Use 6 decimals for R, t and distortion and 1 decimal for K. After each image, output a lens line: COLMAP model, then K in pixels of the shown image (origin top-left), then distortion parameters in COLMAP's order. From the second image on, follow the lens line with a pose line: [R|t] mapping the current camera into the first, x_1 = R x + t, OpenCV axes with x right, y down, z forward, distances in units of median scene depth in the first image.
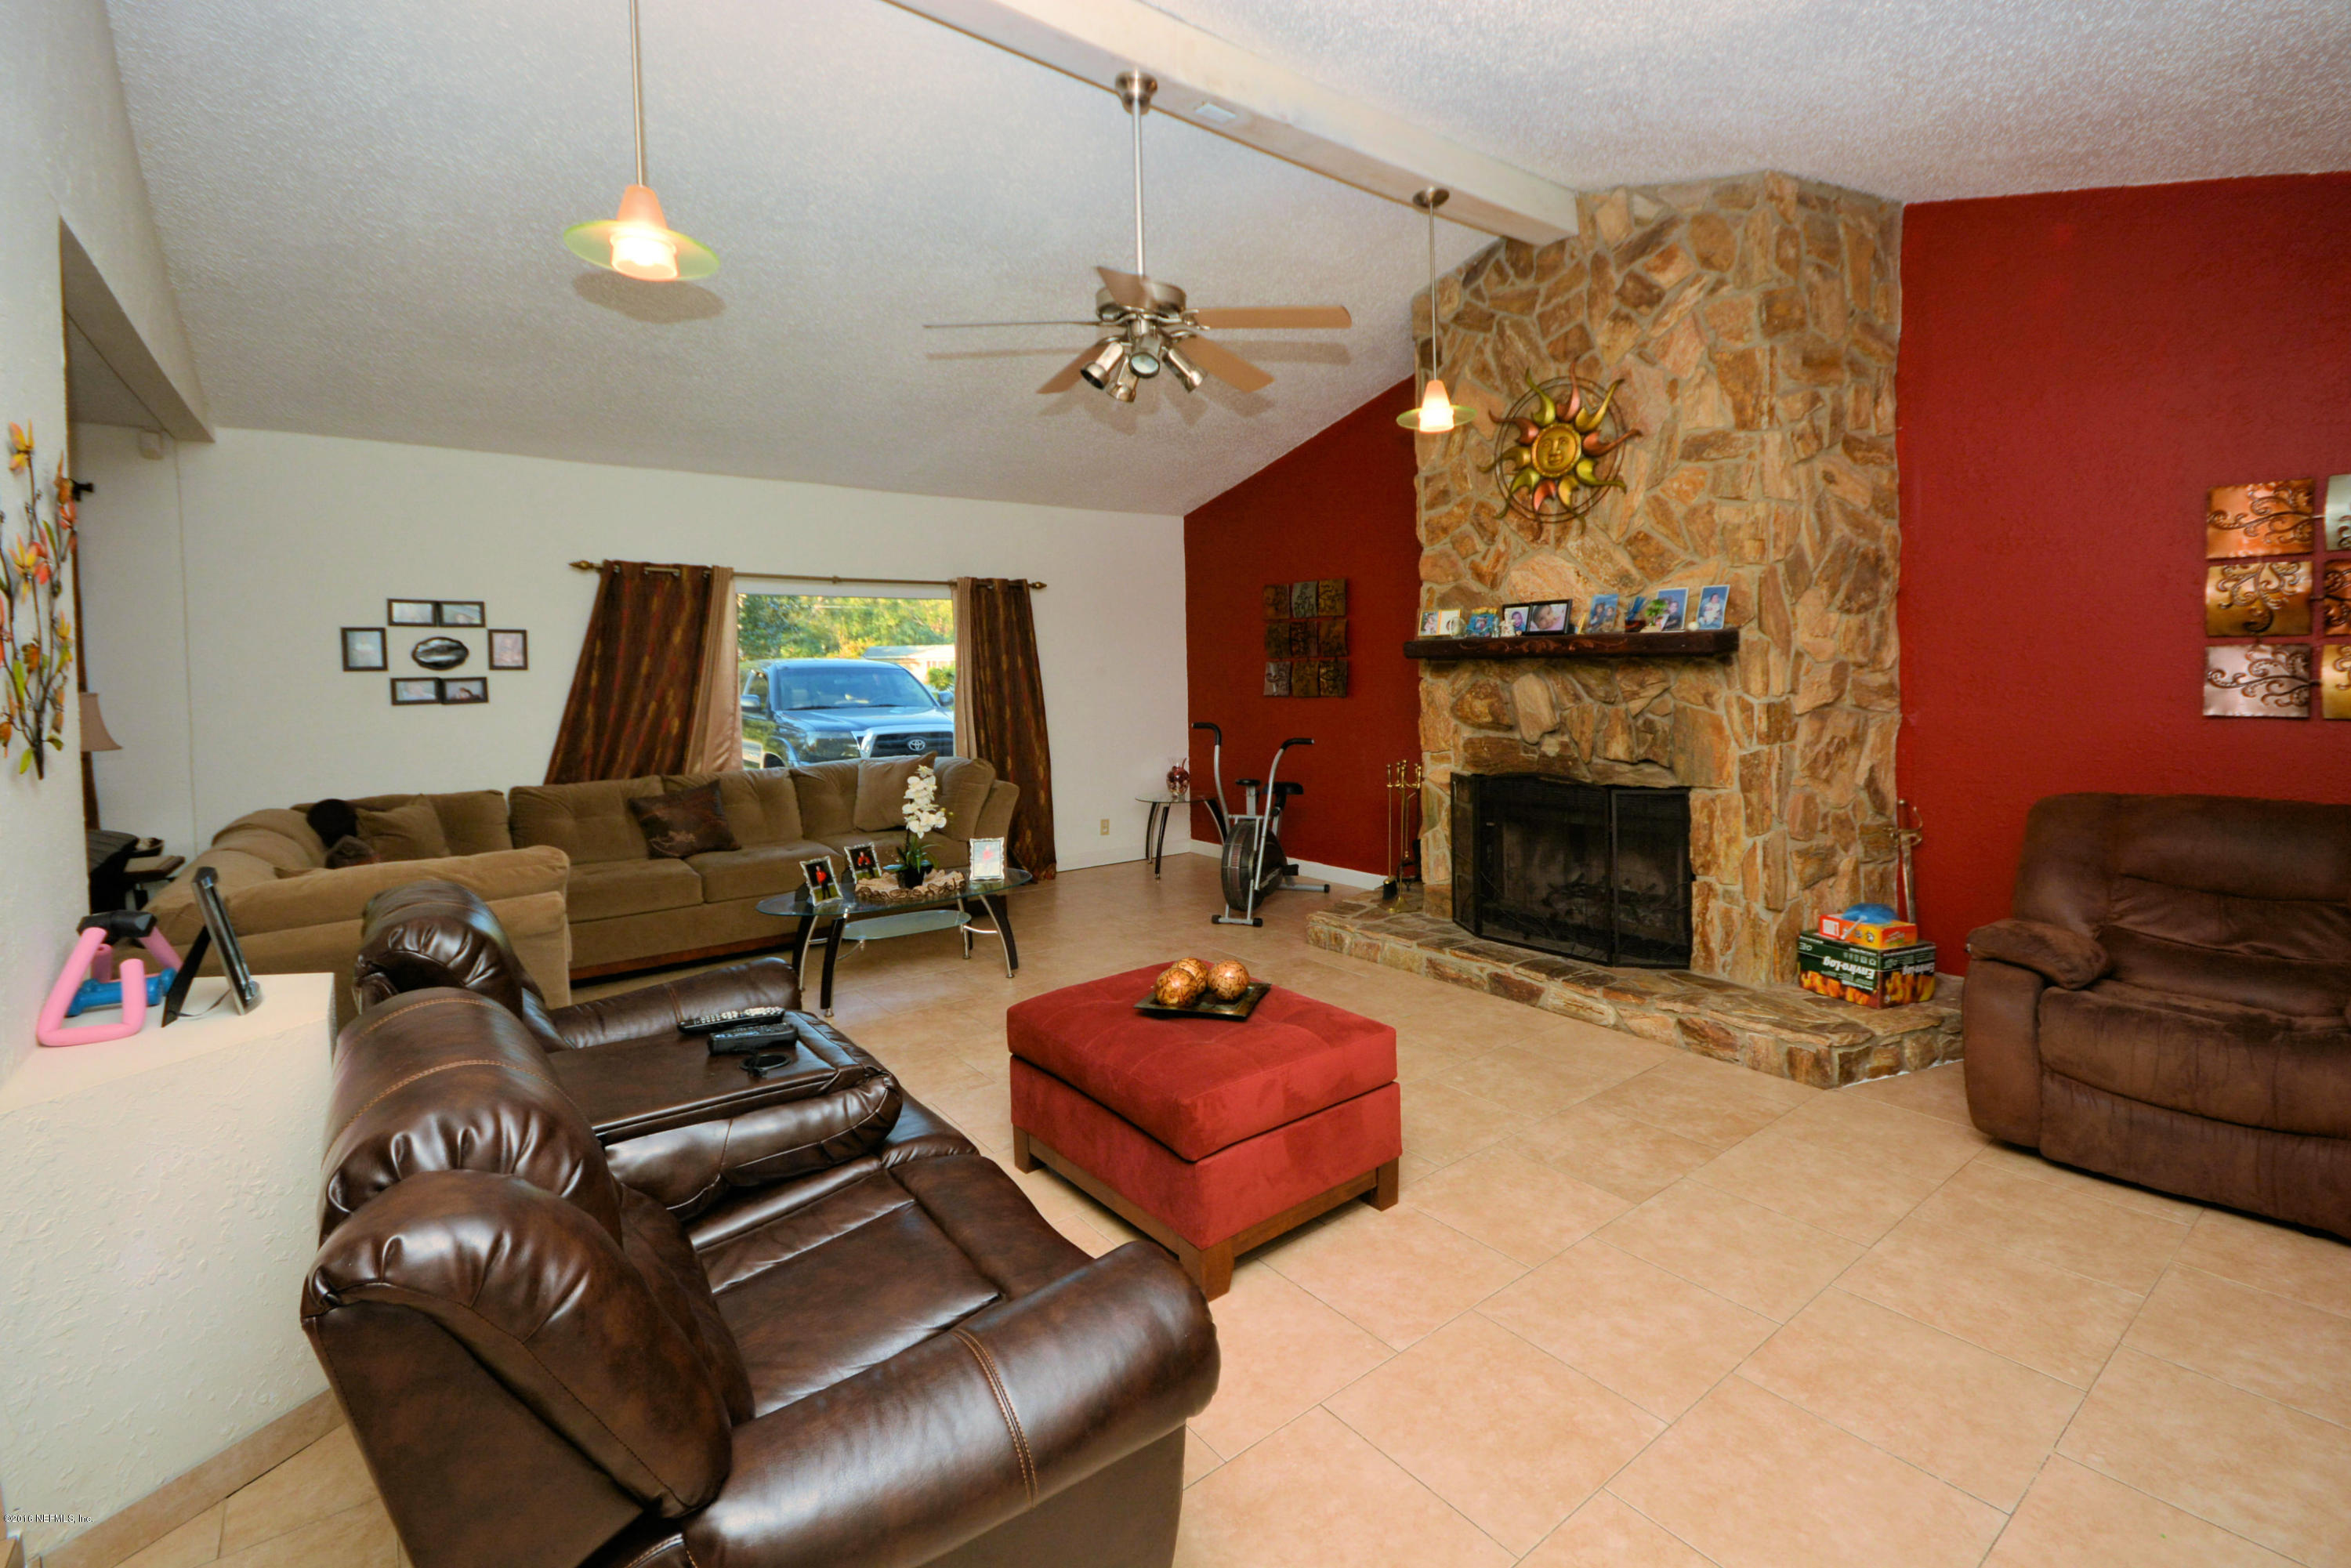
lens RADIAL K [[1075.3, 0, 1181.4], [0, 1075.3, 785.6], [0, 0, 1]] dist [0.003713, 0.000490]
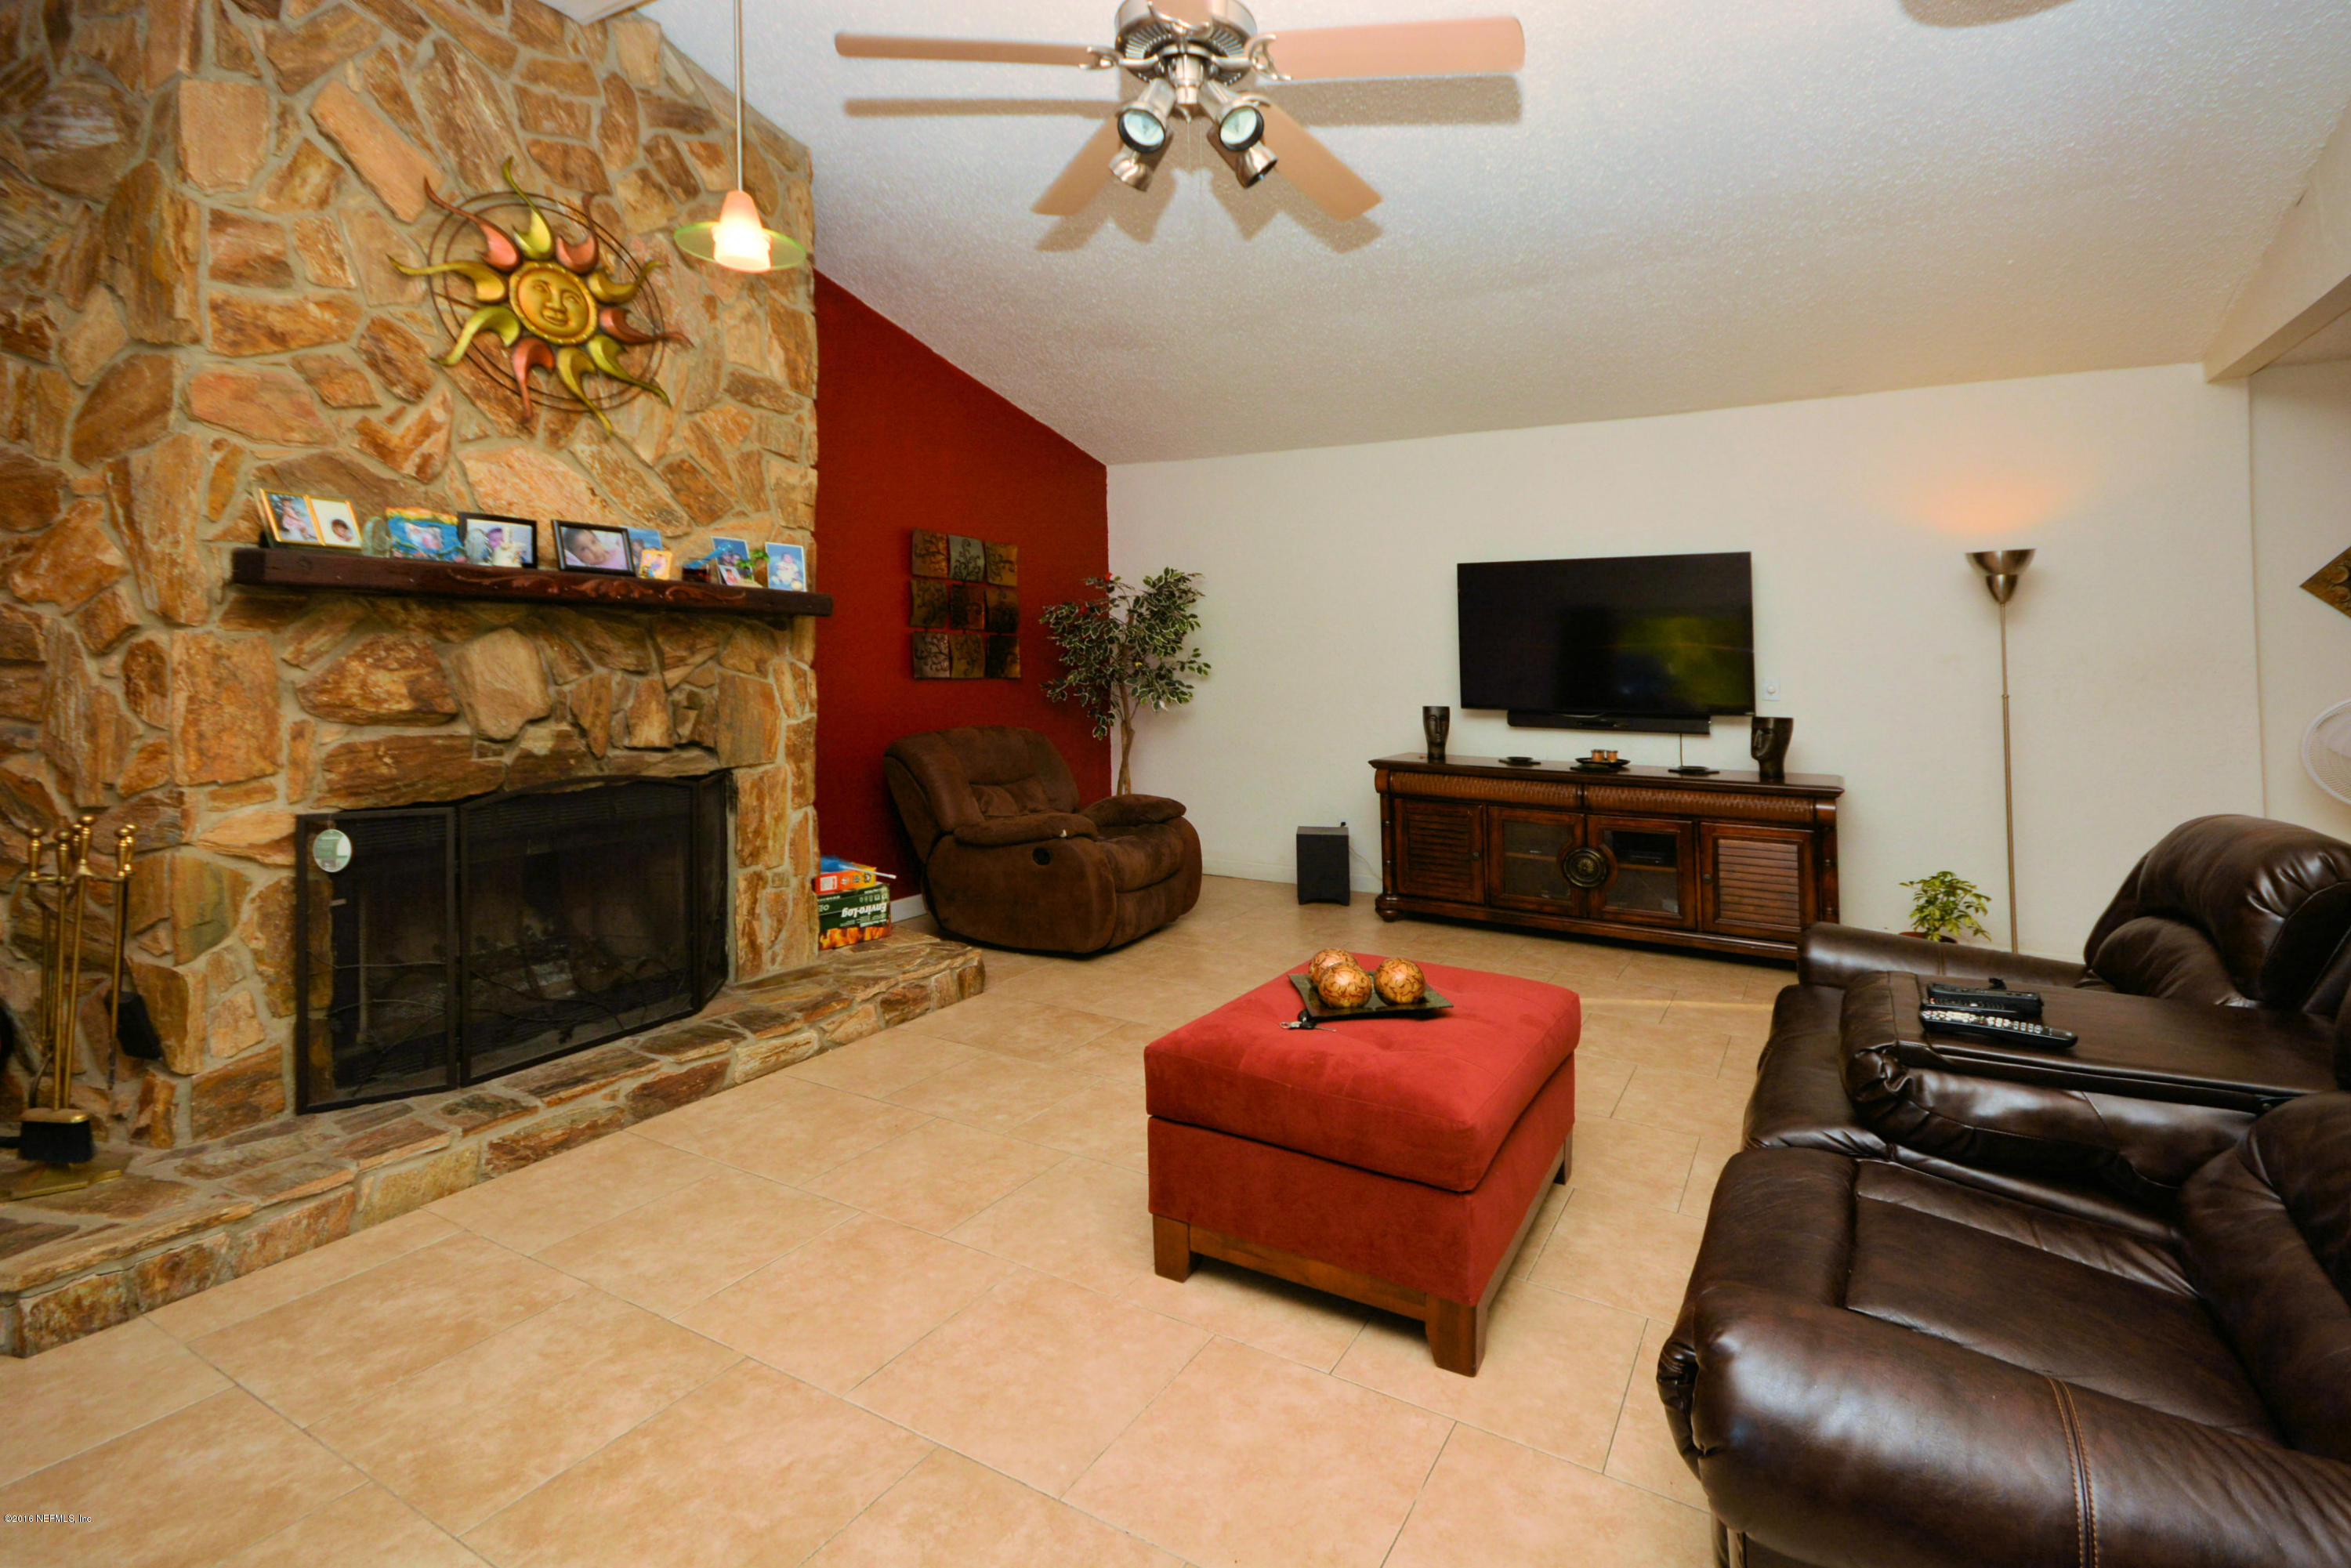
lens RADIAL K [[1075.3, 0, 1233.4], [0, 1075.3, 681.5], [0, 0, 1]] dist [0.003713, 0.000490]
pose [[-0.415622, 0.004594, 0.909526, -0.467257], [0.102168, 0.993894, 0.041667, -0.060846], [-0.903781, 0.110242, -0.413554, 0.954076]]
